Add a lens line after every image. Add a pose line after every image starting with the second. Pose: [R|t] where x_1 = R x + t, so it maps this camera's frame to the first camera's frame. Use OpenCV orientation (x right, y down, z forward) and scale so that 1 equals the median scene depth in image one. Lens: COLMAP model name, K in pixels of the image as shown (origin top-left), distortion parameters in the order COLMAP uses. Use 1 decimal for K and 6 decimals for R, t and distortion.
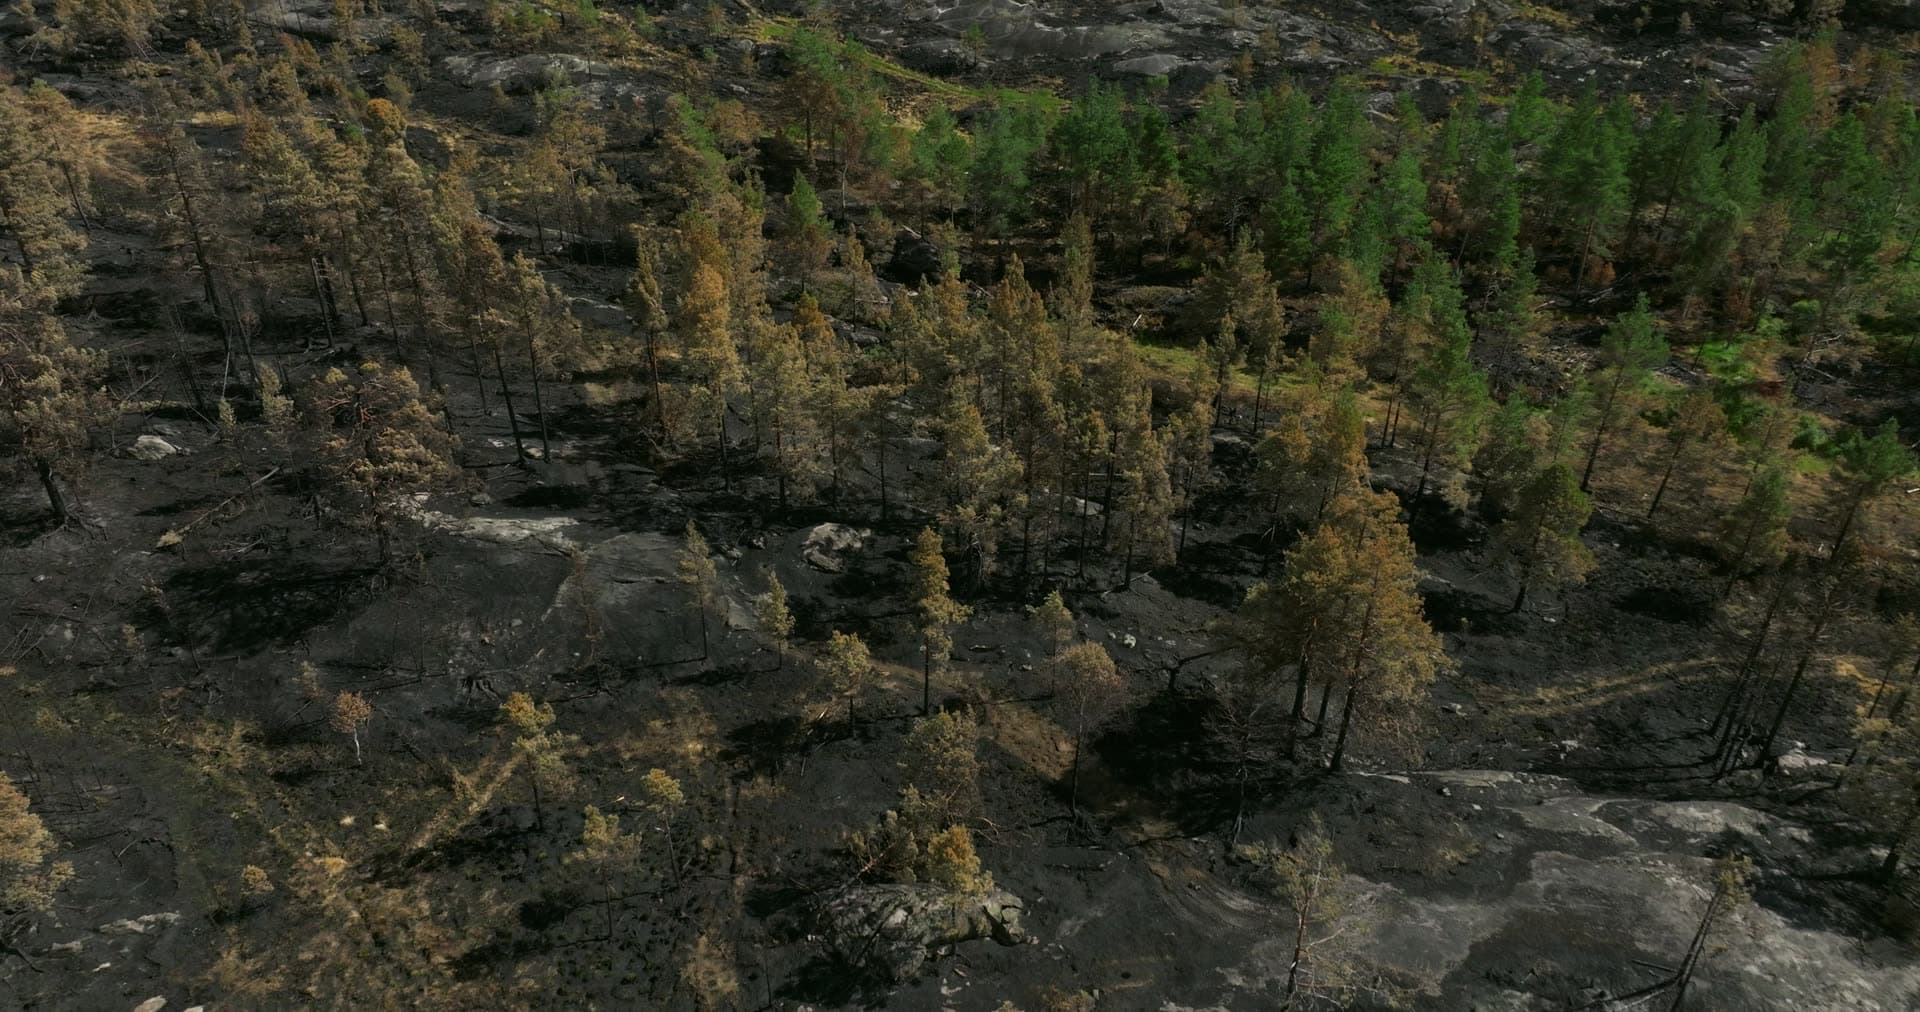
lens RADIAL K [[1351.4, 0, 960.0], [0, 1351.4, 506.0], [0, 0, 1]] dist [0.001228, 0.013887]
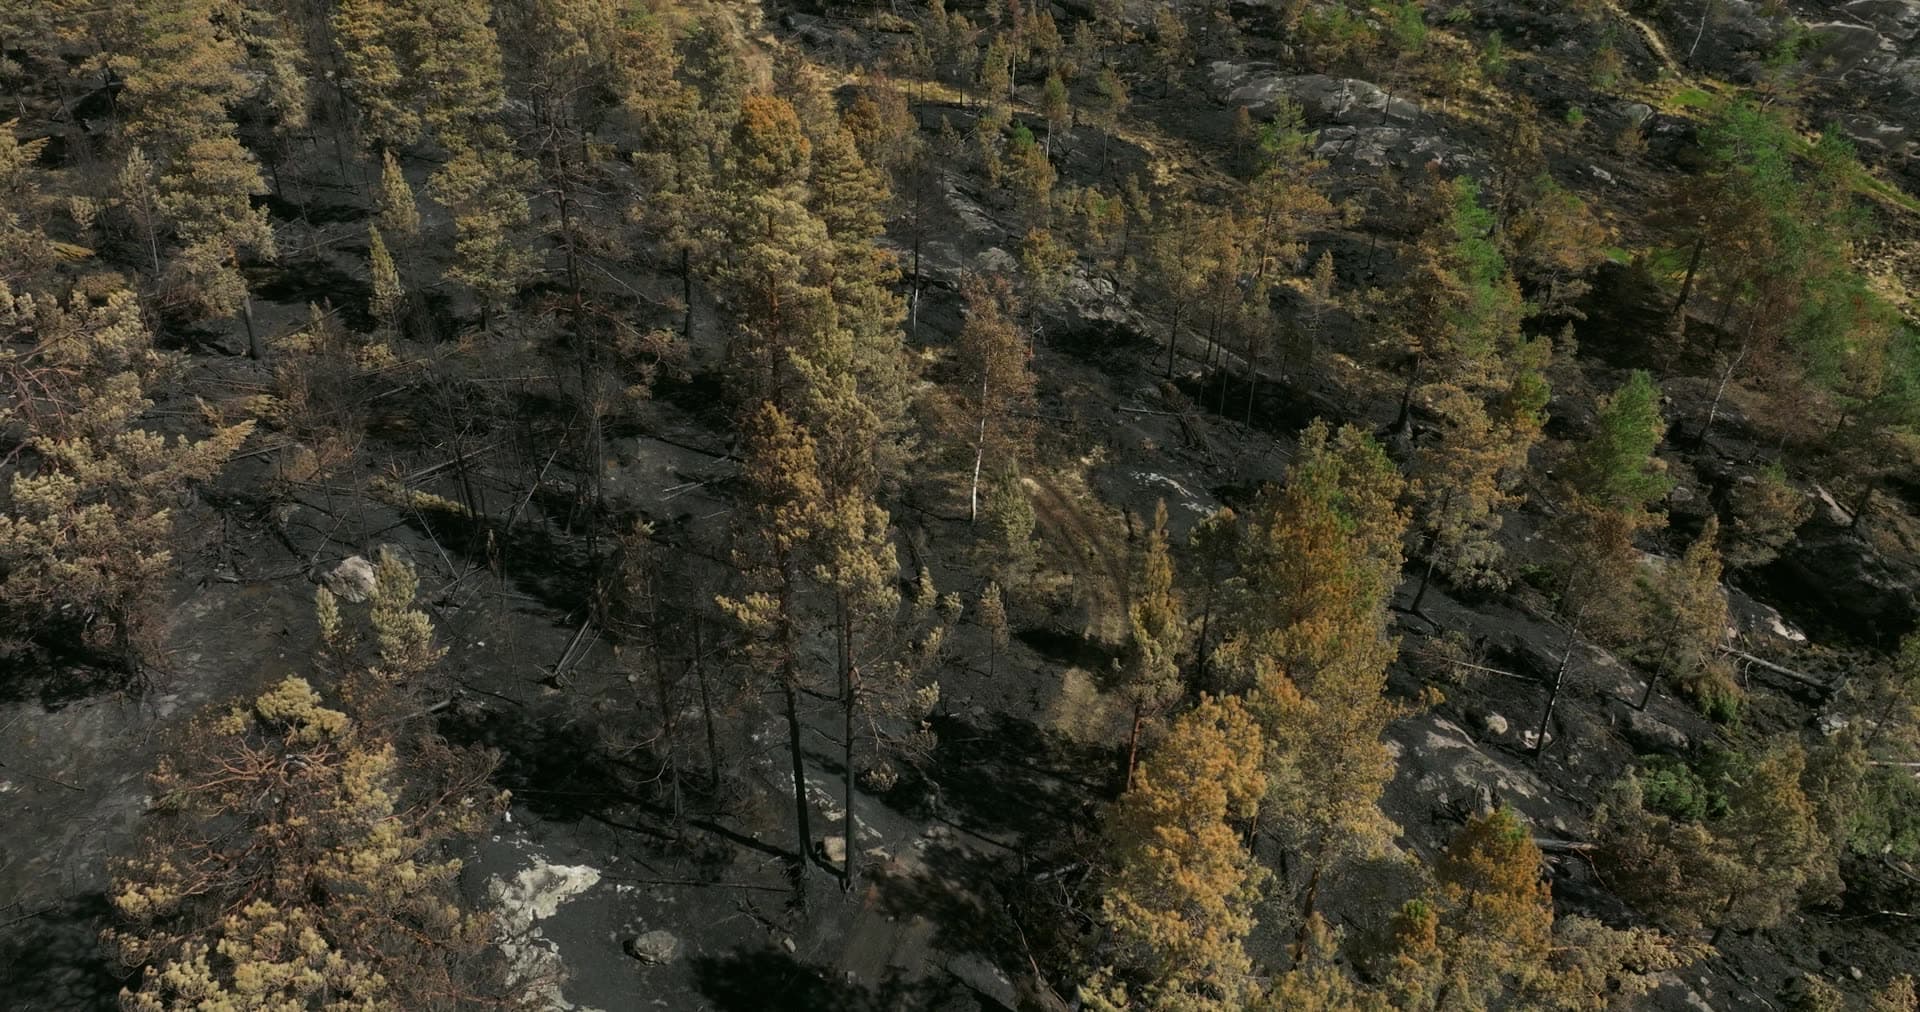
lens RADIAL K [[1351.4, 0, 960.0], [0, 1351.4, 506.0], [0, 0, 1]] dist [0.001228, 0.013887]
pose [[0.808195, 0.316067, -0.496912, -0.038373], [-0.324368, 0.943160, 0.072345, -0.104100], [0.491534, 0.102713, 0.864780, 0.297156]]
